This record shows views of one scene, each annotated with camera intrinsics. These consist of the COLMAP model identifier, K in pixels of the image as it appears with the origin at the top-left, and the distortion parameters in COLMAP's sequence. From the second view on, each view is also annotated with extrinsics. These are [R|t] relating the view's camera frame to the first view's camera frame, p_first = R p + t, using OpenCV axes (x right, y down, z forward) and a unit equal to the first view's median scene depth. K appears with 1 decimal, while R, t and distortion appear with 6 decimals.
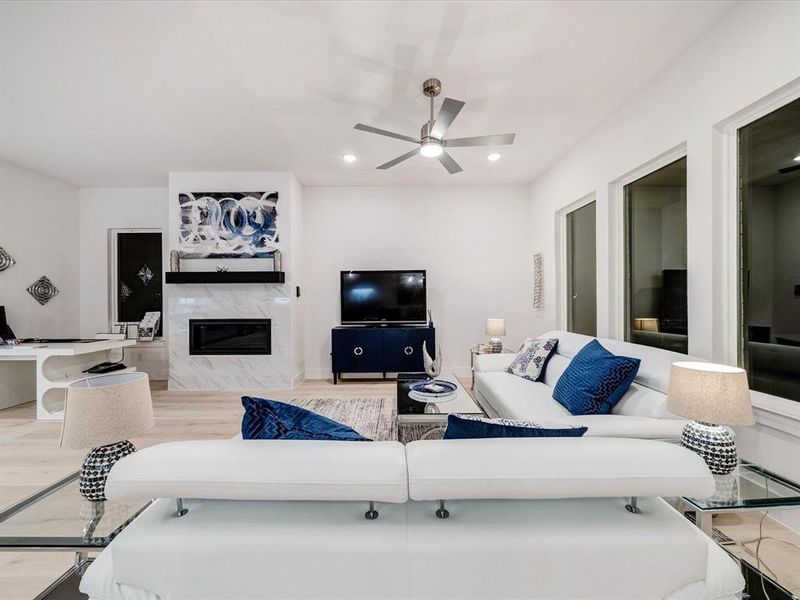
lens RADIAL K [[314.8, 0, 397.5], [0, 314.8, 299.1], [0, 0, 1]] dist [-0.007152, 0.000059]
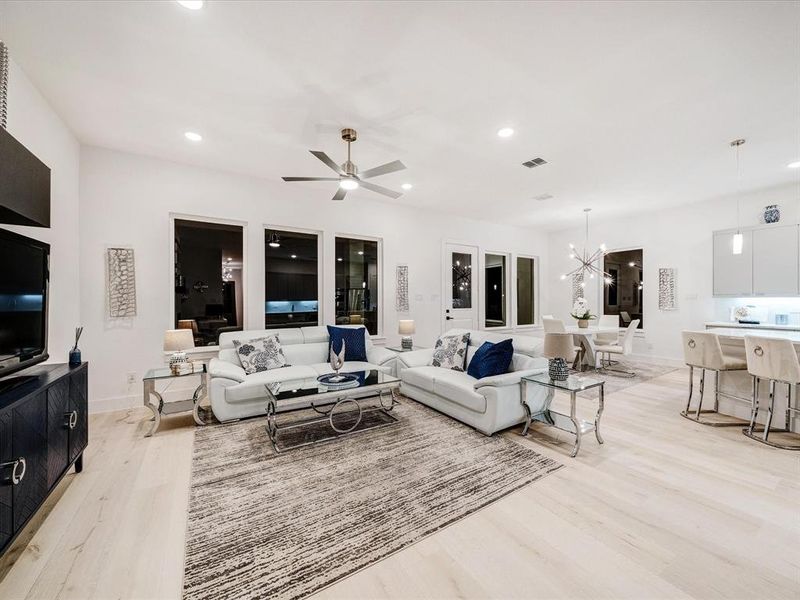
lens RADIAL K [[314.8, 0, 403.6], [0, 314.8, 297.0], [0, 0, 1]] dist [-0.007152, 0.000059]
pose [[-0.549002, 0.022990, 0.835505, -0.634517], [0.010535, 0.999733, -0.020586, 0.002415], [-0.835755, -0.002499, -0.549097, 0.915305]]
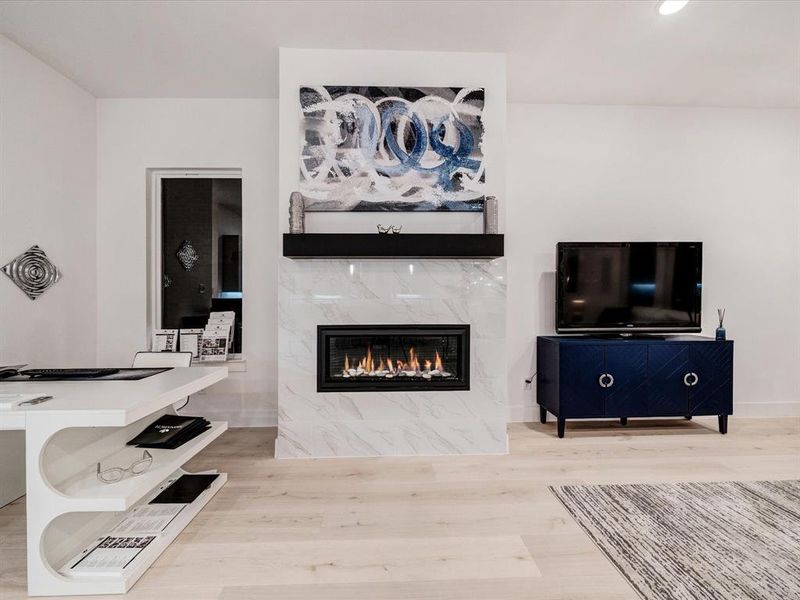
lens RADIAL K [[314.8, 0, 394.6], [0, 314.8, 301.8], [0, 0, 1]] dist [-0.007152, 0.000059]
pose [[0.999737, 0.002086, 0.022857, -0.547515], [-0.002204, 0.999984, 0.005130, 0.020771], [-0.022846, -0.005179, 0.999726, 0.466153]]
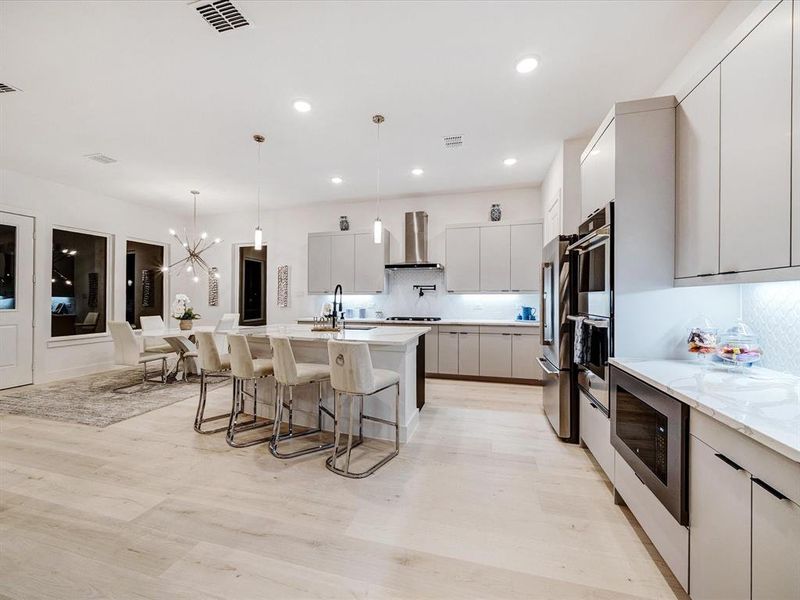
lens RADIAL K [[314.8, 0, 395.1], [0, 314.8, 298.3], [0, 0, 1]] dist [-0.007152, 0.000059]
pose [[-0.963153, 0.014409, 0.268569, -0.964295], [0.014213, 0.999895, -0.002673, 0.013579], [-0.268579, 0.001243, -0.963257, 0.472437]]
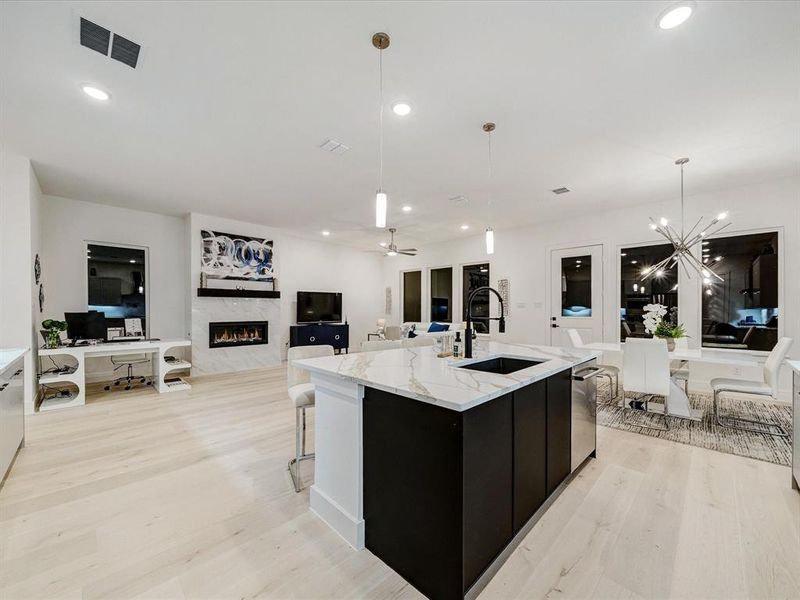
lens RADIAL K [[314.8, 0, 401.9], [0, 314.8, 314.5], [0, 0, 1]] dist [-0.007152, 0.000059]
pose [[0.705125, -0.005309, 0.709063, -1.048095], [-0.007011, 0.999871, 0.014458, 0.003664], [-0.709049, -0.015166, 0.704996, -0.579094]]
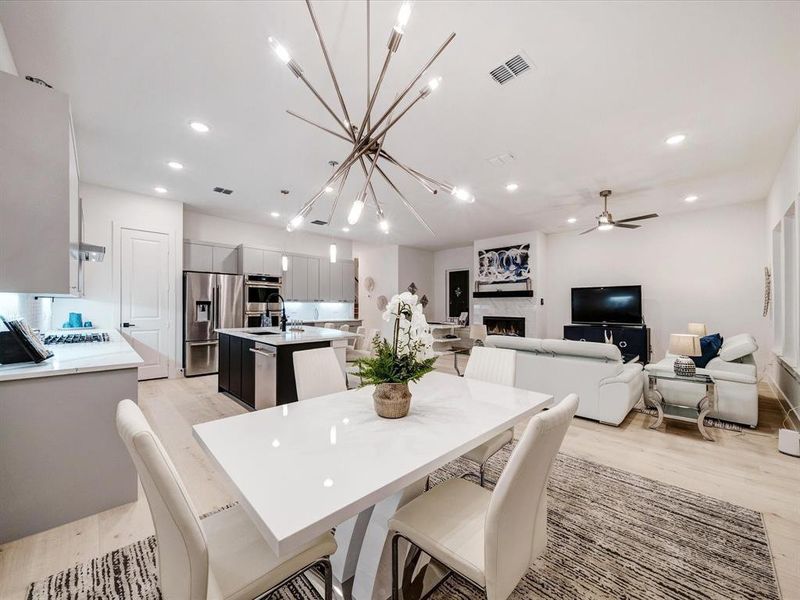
lens RADIAL K [[314.8, 0, 401.7], [0, 314.8, 300.5], [0, 0, 1]] dist [-0.007152, 0.000059]
pose [[0.704351, -0.003043, -0.709845, 0.348325], [-0.006073, 0.999928, -0.010313, -0.009121], [0.709826, 0.011575, 0.704282, -0.704187]]
